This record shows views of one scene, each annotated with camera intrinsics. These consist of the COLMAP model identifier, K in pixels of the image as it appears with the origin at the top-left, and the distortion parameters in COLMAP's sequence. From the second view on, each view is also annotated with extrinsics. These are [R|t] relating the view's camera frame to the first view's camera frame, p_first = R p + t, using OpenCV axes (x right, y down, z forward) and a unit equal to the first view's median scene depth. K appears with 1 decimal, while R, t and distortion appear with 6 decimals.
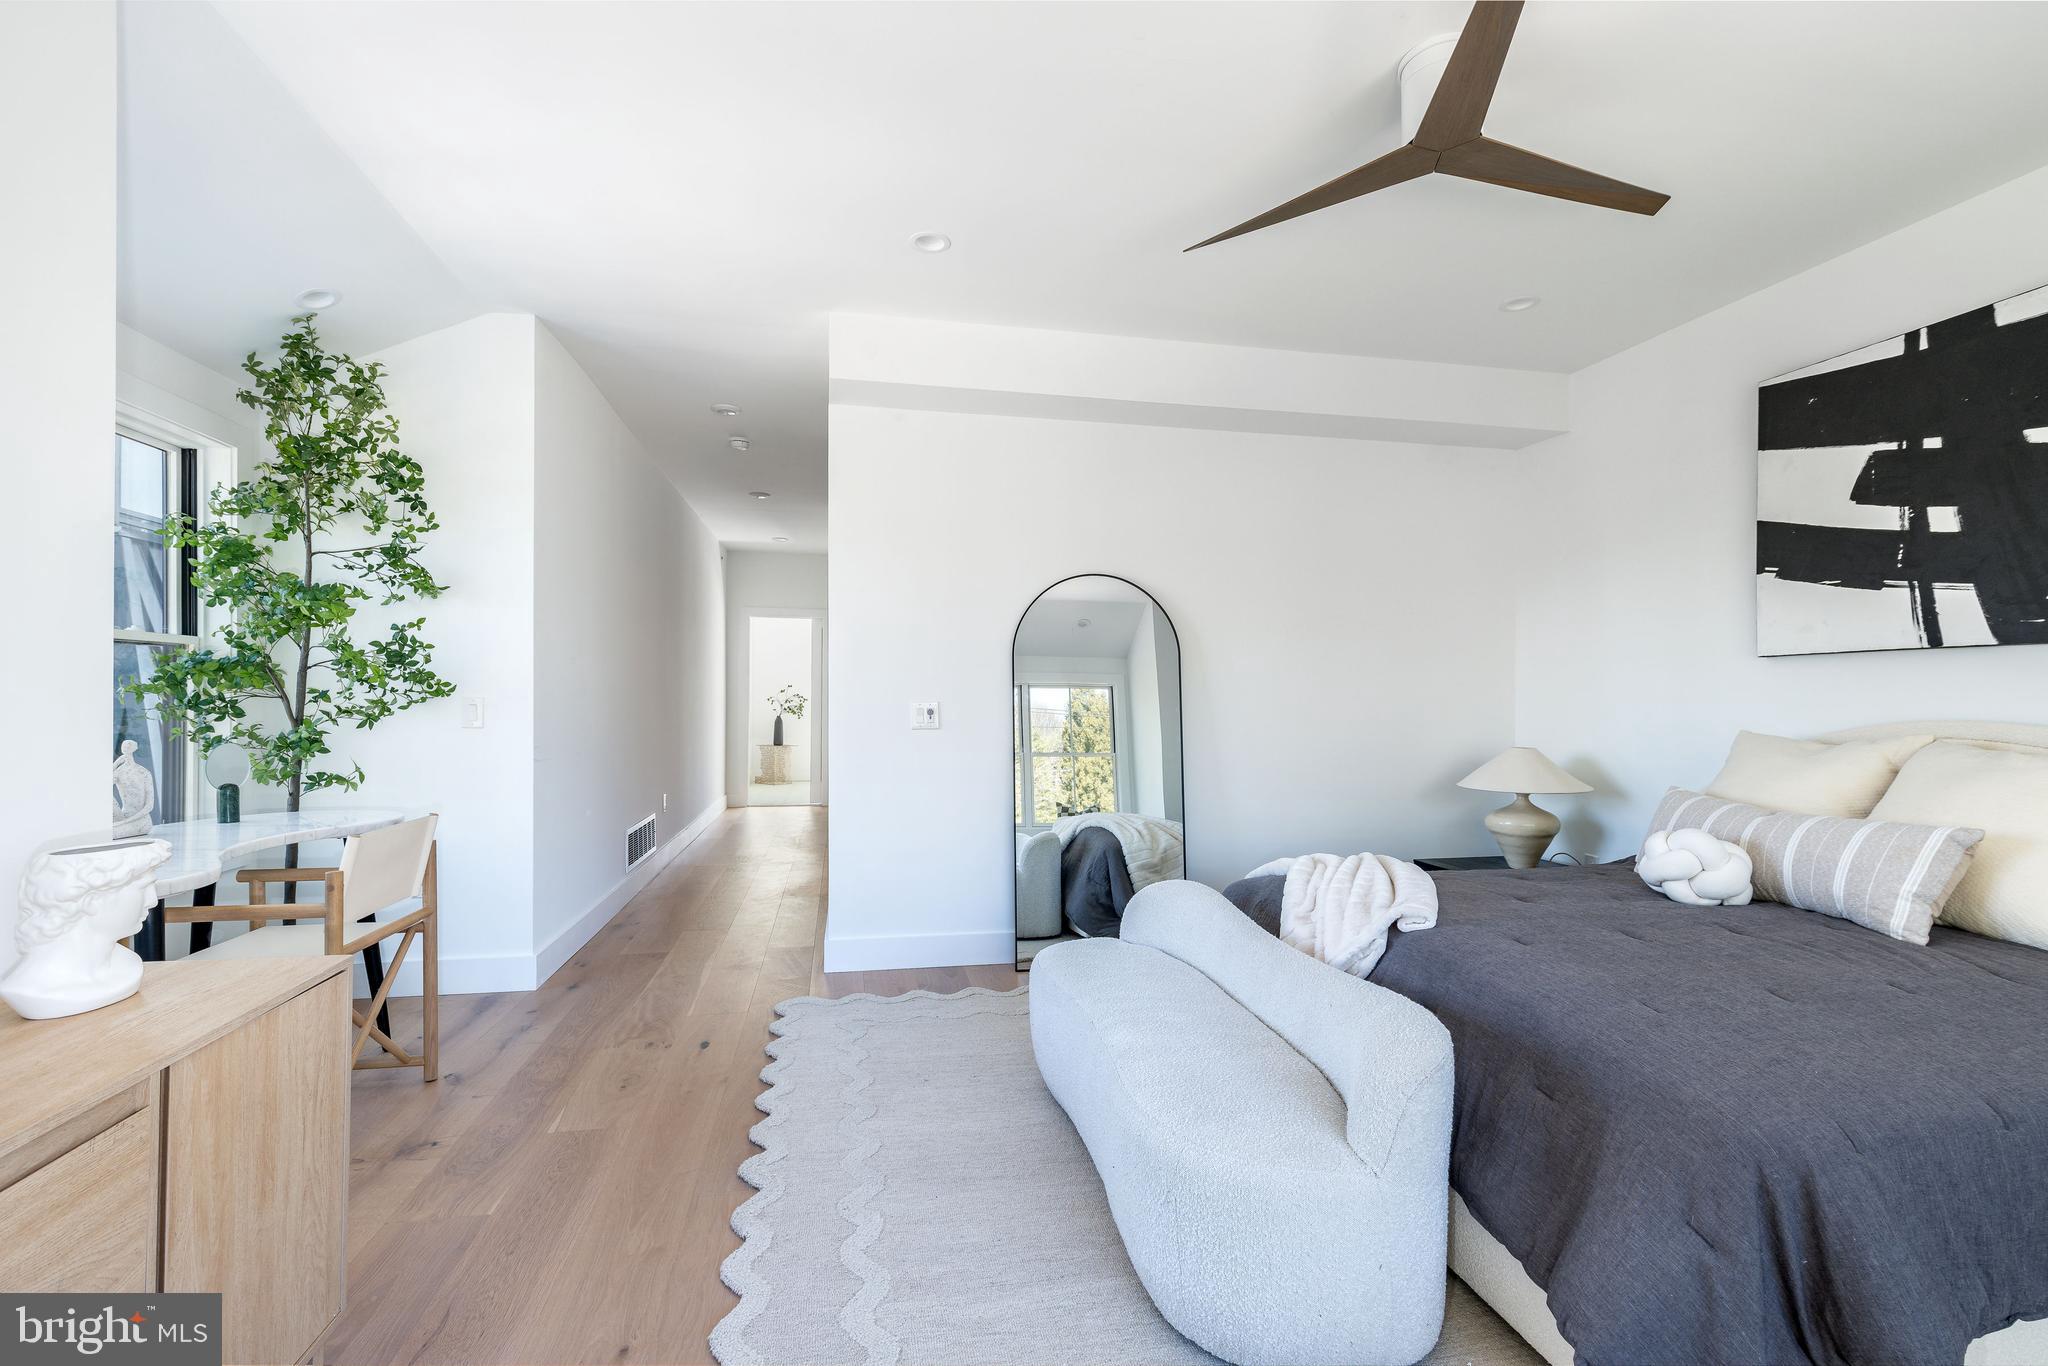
lens RADIAL K [[914.0, 0, 1024.8], [0, 914.0, 689.6], [0, 0, 1]] dist [0.008082, -0.002418]
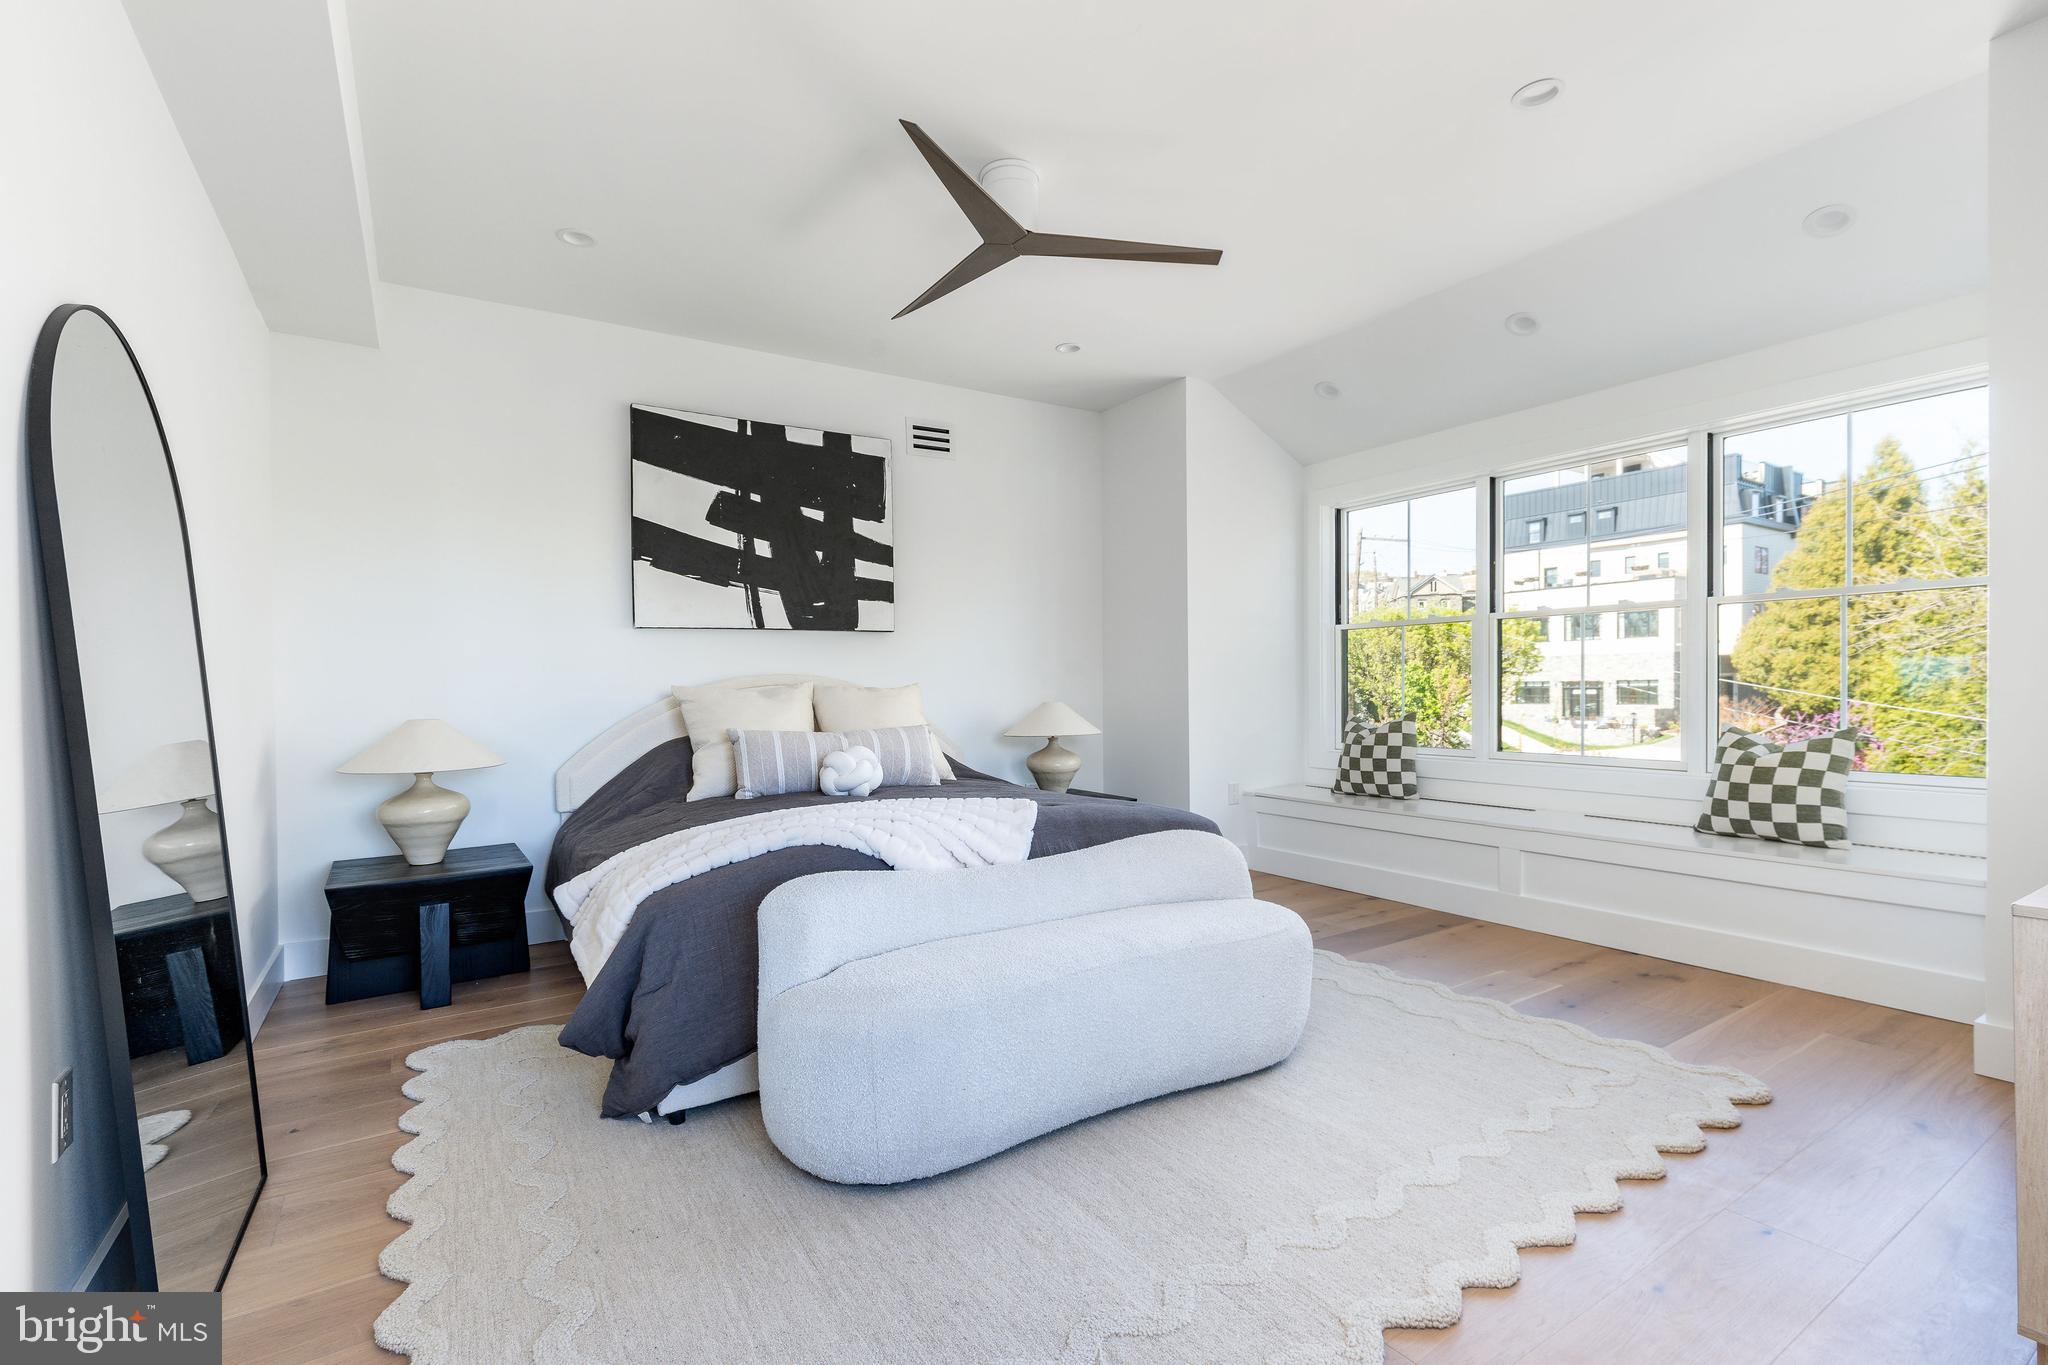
lens RADIAL K [[914.0, 0, 1031.0], [0, 914.0, 679.7], [0, 0, 1]] dist [0.008082, -0.002418]
pose [[-0.358002, -0.007509, 0.933690, -0.660123], [0.000862, 0.999965, 0.008372, 0.029812], [-0.933720, 0.003802, -0.357983, 1.167251]]
